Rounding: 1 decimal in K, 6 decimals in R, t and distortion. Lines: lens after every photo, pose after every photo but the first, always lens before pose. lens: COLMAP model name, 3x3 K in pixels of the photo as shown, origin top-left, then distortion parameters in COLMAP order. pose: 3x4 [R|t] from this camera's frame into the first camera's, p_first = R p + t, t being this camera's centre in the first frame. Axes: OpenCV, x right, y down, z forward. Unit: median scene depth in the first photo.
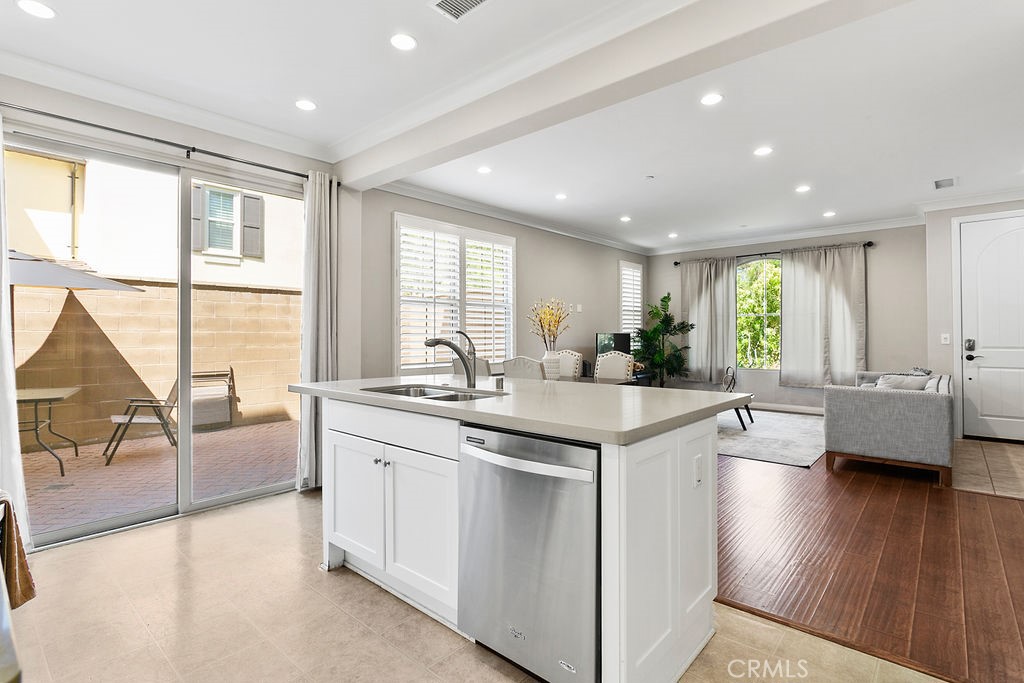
lens RADIAL K [[495.5, 0, 508.6], [0, 495.5, 330.8], [0, 0, 1]] dist [-0.002025, -0.000138]
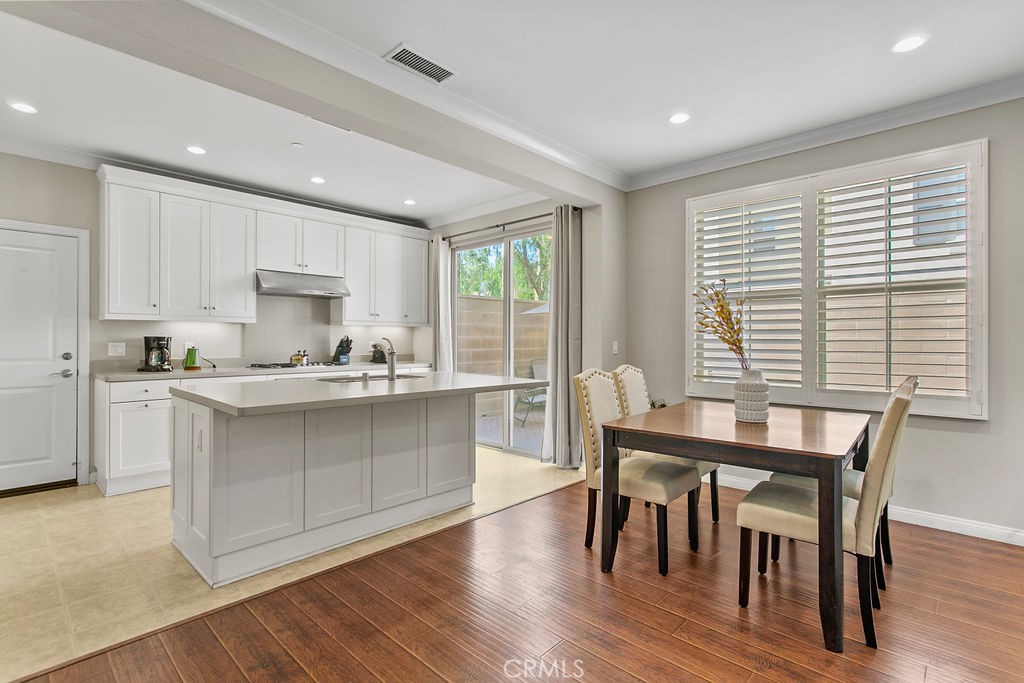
lens RADIAL K [[488.8, 0, 506.2], [0, 488.8, 337.3], [0, 0, 1]] dist [0.001574, 0.000147]
pose [[-0.035073, 0.001759, -0.999383, 0.380716], [0.008968, 0.999959, 0.001445, -0.000846], [0.999345, -0.008911, -0.035087, 0.421041]]
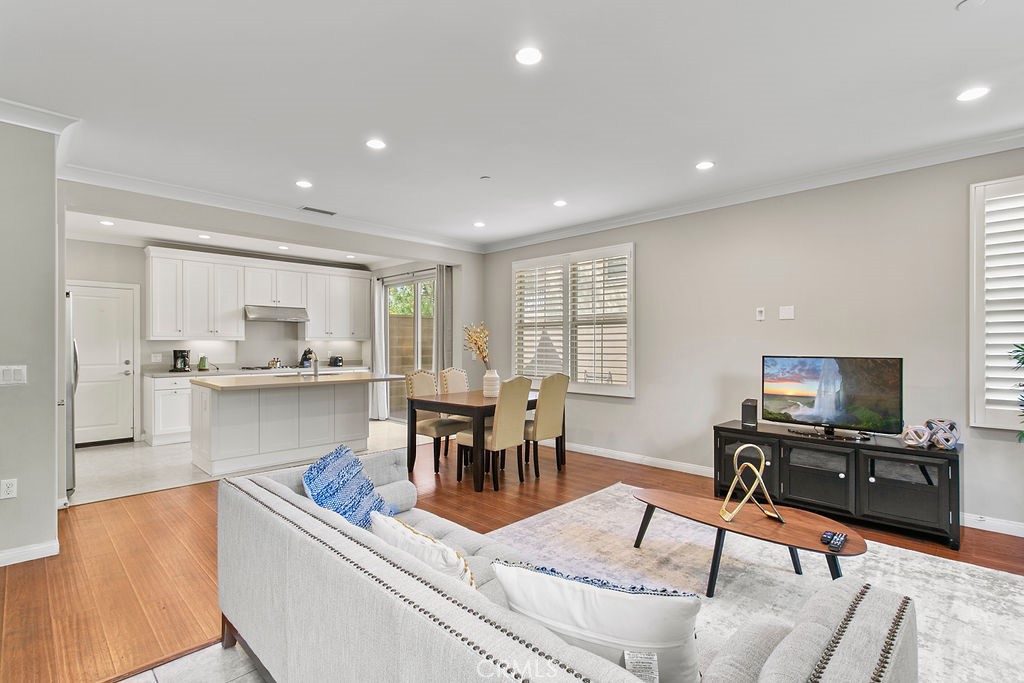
lens RADIAL K [[486.1, 0, 509.6], [0, 486.1, 343.3], [0, 0, 1]] dist [0.001693, -0.000031]
pose [[-0.054435, 0.006423, -0.998497, 0.664172], [0.010818, 0.999924, 0.005843, -0.014195], [0.998459, -0.010484, -0.054500, 0.630450]]
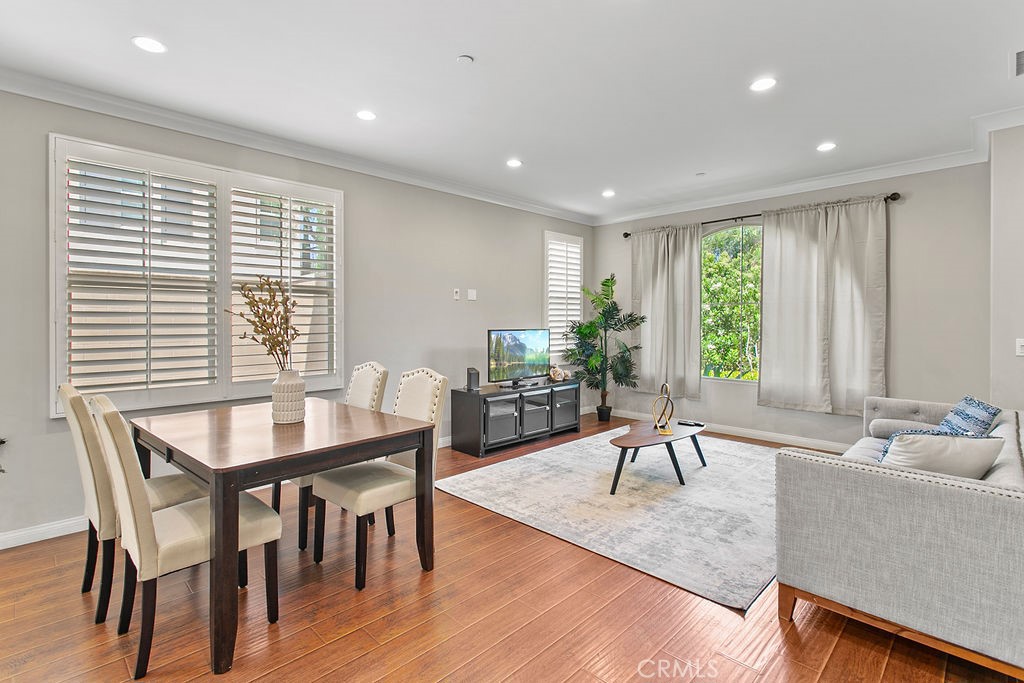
lens RADIAL K [[485.1, 0, 502.2], [0, 485.1, 323.6], [0, 0, 1]] dist [0.002571, 0.000228]
pose [[0.997781, 0.004198, -0.066442, 0.210275], [-0.003223, 0.999886, 0.014779, -0.012452], [0.066497, -0.014532, 0.997681, 0.264487]]
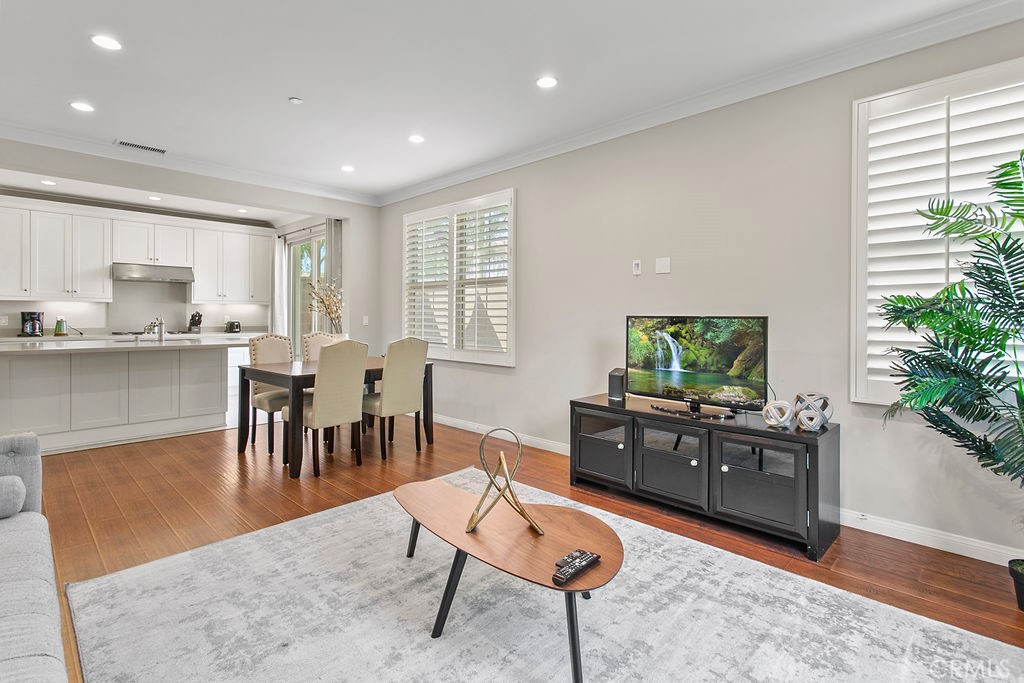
lens RADIAL K [[489.5, 0, 513.4], [0, 489.5, 316.0], [0, 0, 1]] dist [0.000003, 0.000293]
pose [[-0.044529, 0.008109, -0.998975, 0.573611], [0.005983, 0.999951, 0.007850, 0.000422], [0.998990, -0.005627, -0.044575, 0.783915]]
